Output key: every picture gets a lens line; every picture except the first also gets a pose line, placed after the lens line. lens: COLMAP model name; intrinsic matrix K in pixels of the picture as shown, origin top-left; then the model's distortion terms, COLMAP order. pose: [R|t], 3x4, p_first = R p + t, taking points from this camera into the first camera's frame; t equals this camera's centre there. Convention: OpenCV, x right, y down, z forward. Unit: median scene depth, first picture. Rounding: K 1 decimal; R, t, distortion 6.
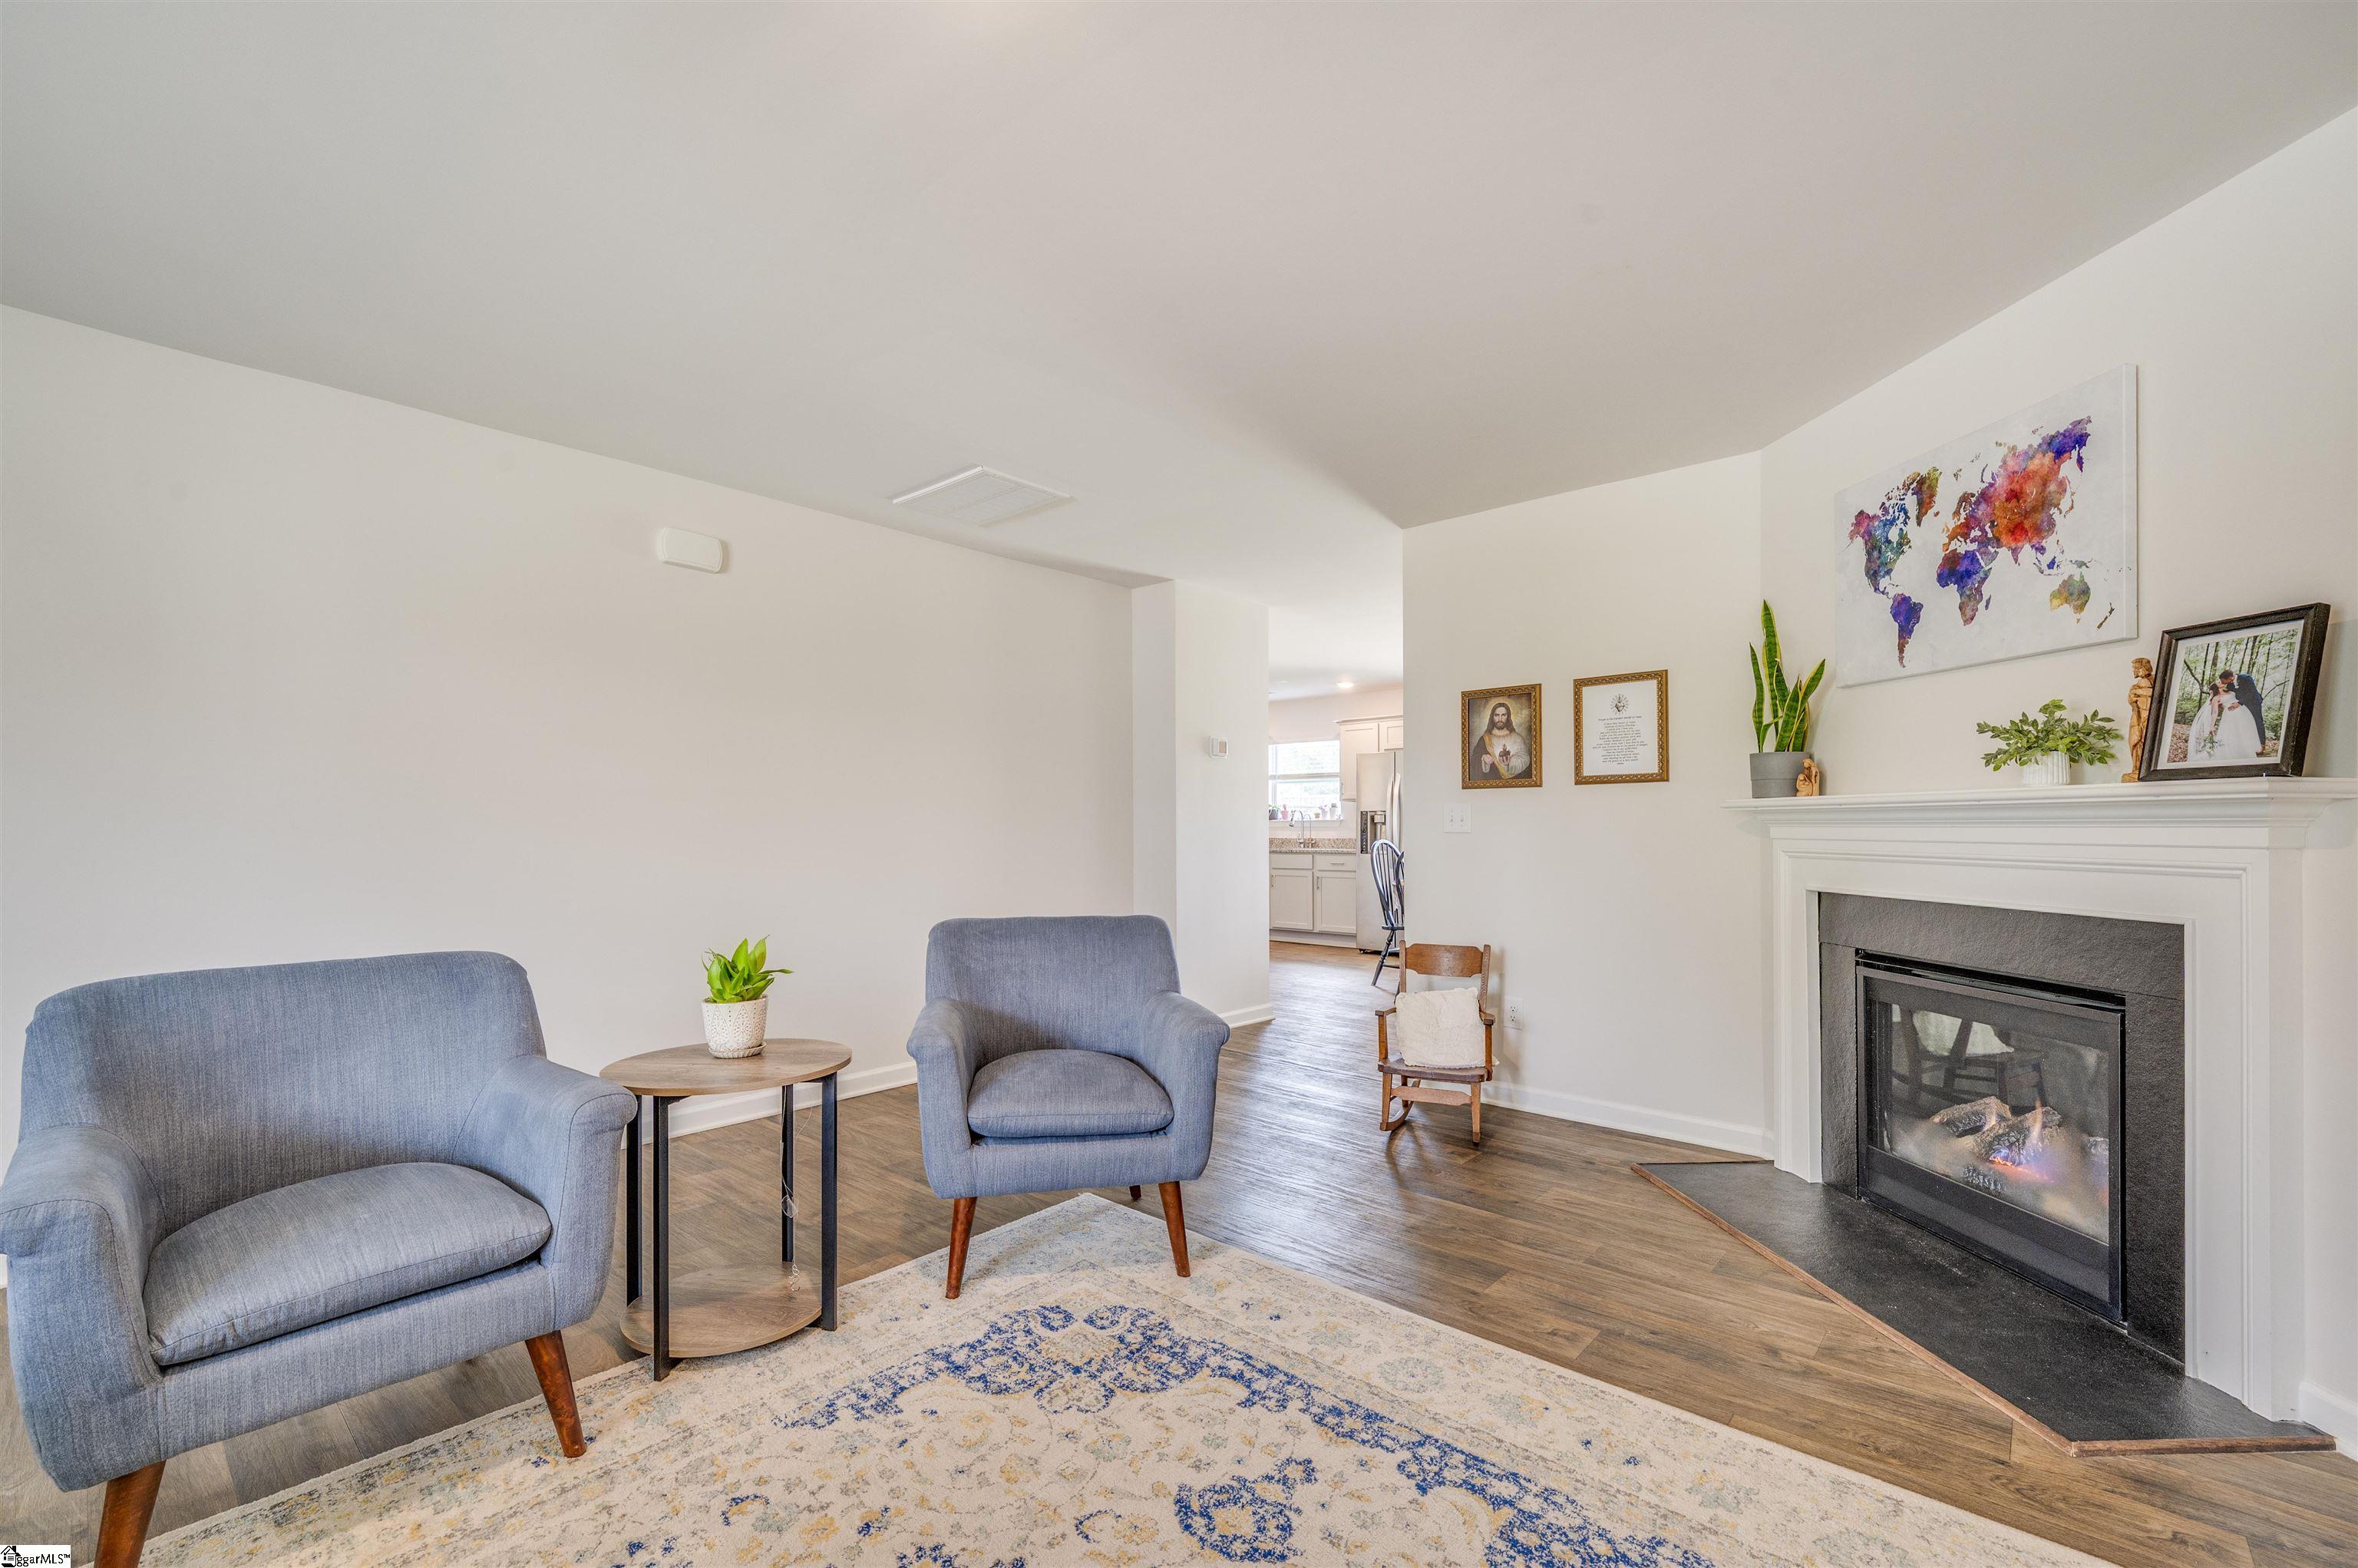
lens RADIAL K [[997.7, 0, 1149.9], [0, 997.7, 824.1], [0, 0, 1]] dist [0.001451, -0.003448]
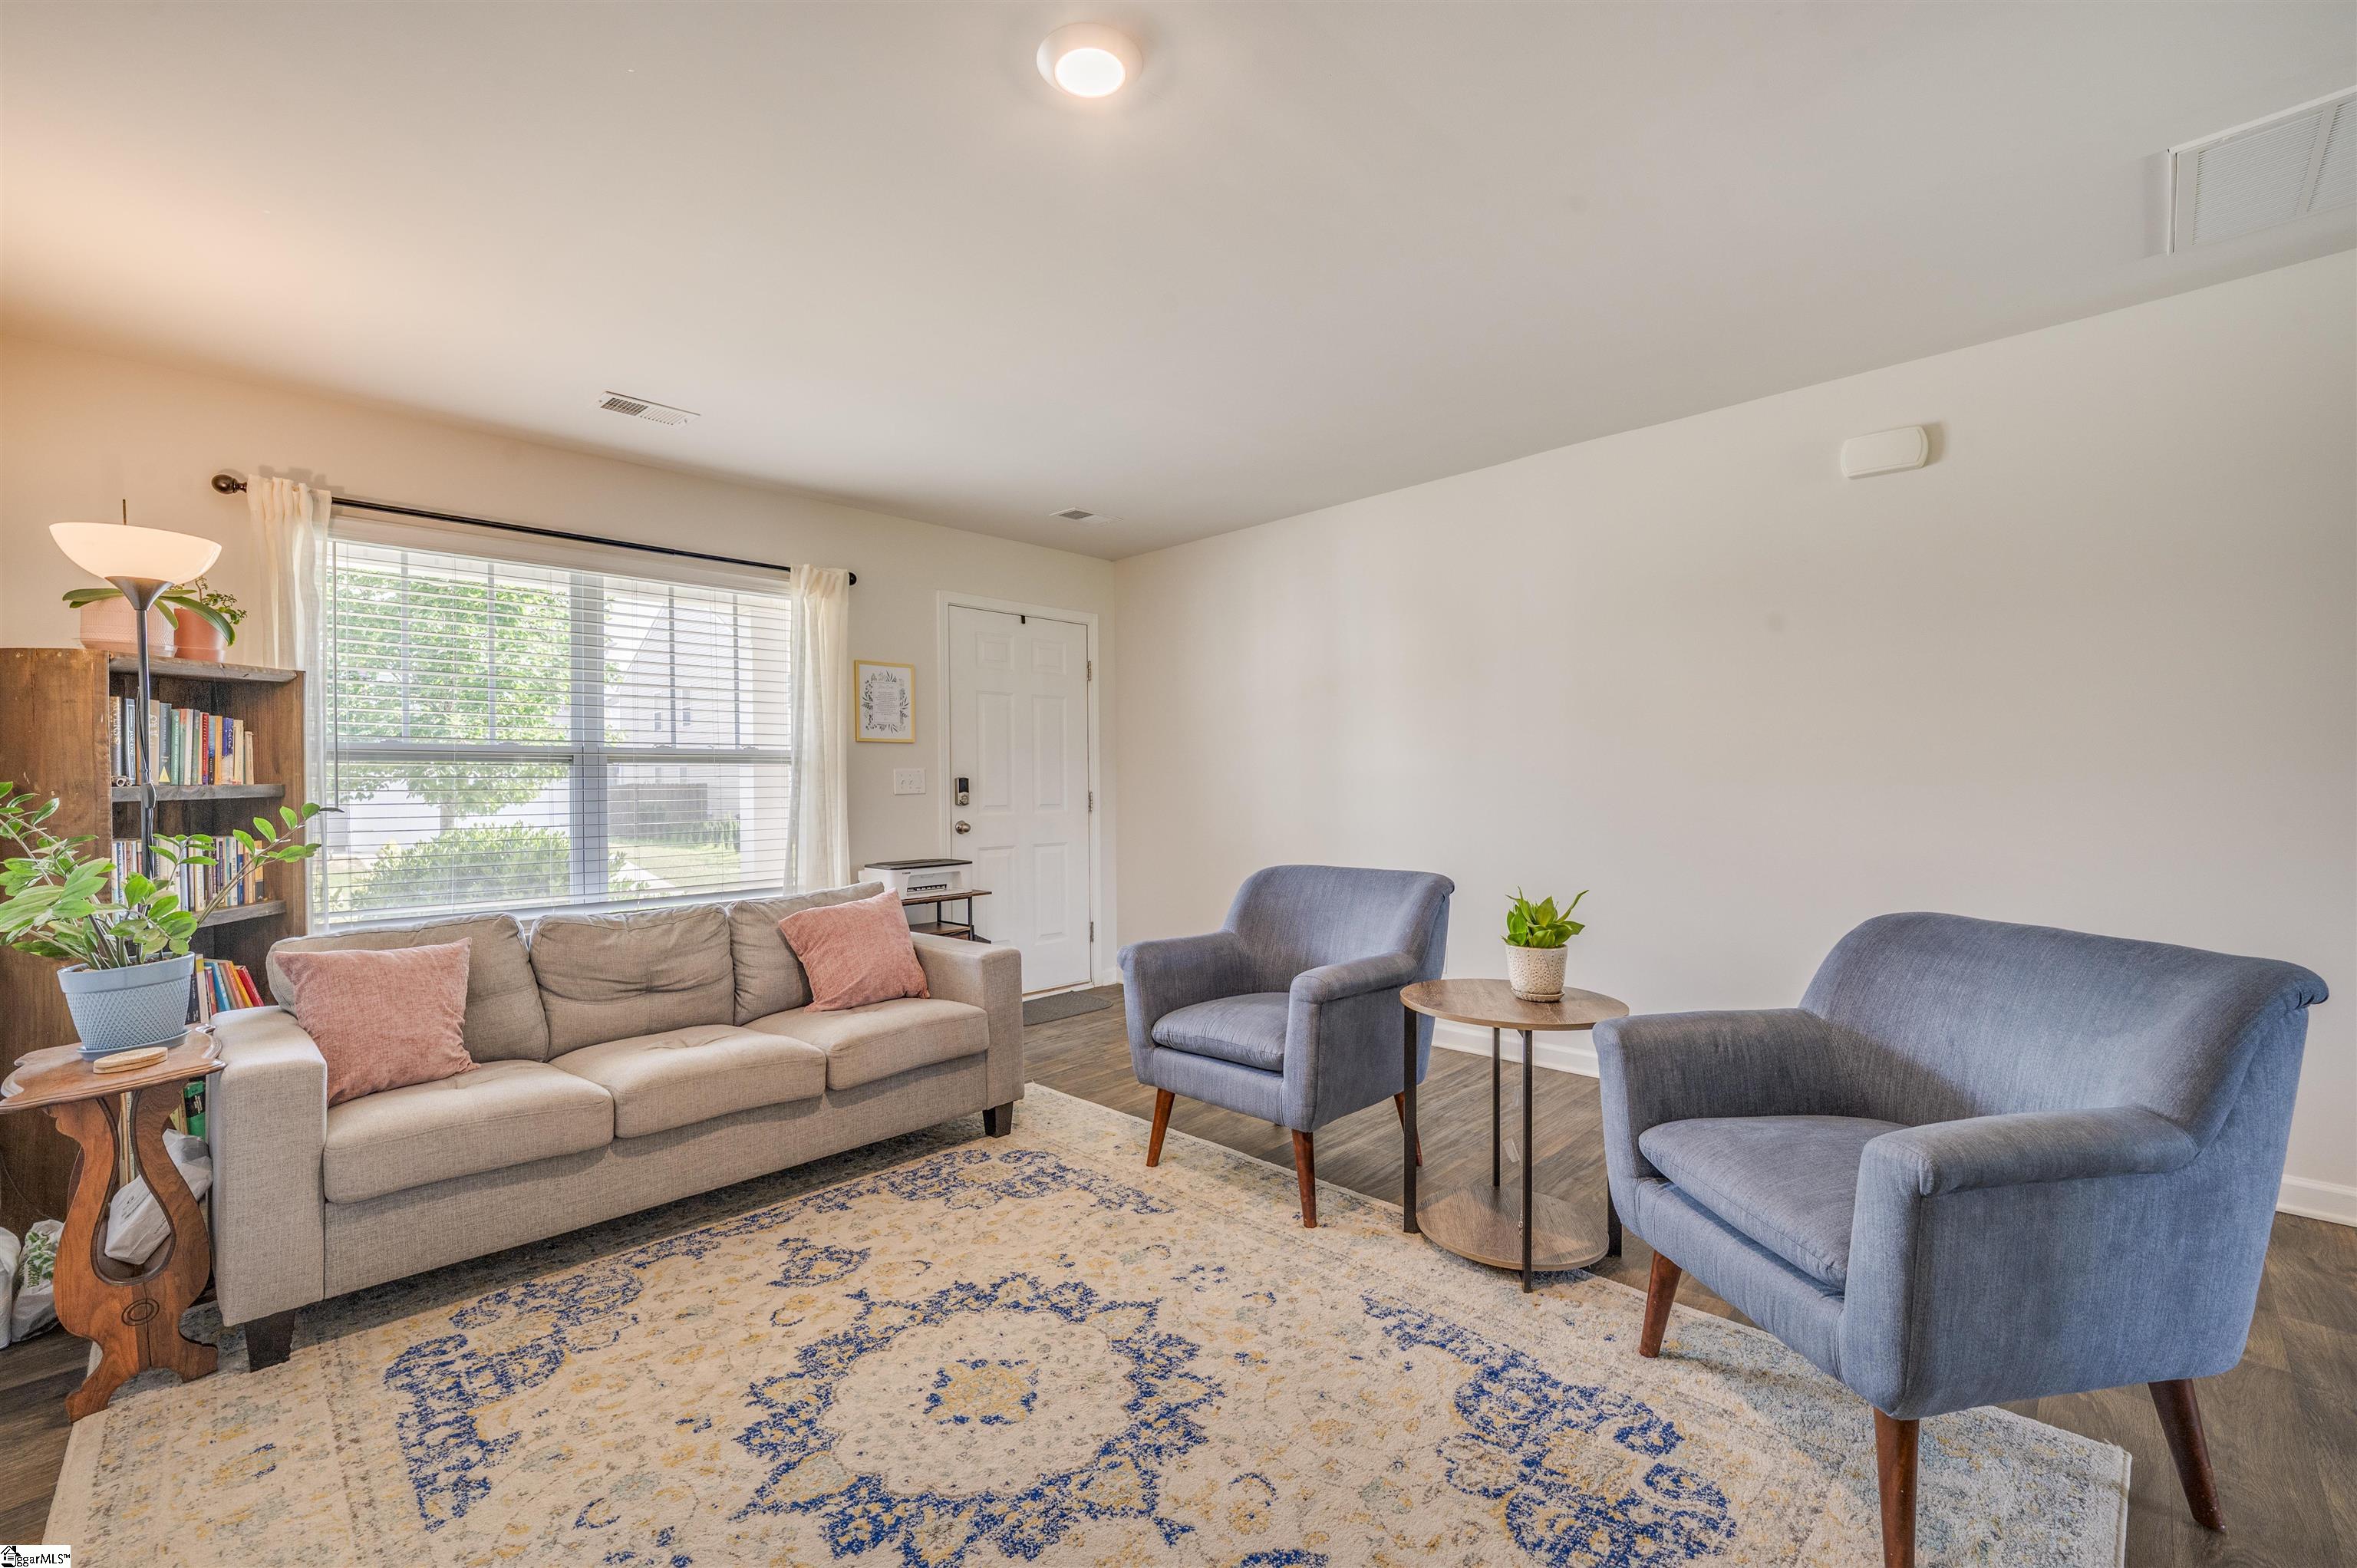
lens RADIAL K [[997.2, 0, 1182.5], [0, 997.2, 785.9], [0, 0, 1]] dist [0.001451, -0.003448]
pose [[-0.037904, 0.001605, -0.999280, 0.627059], [0.014778, 0.999890, 0.001045, 0.002040], [0.999172, -0.014728, -0.037923, 0.652565]]
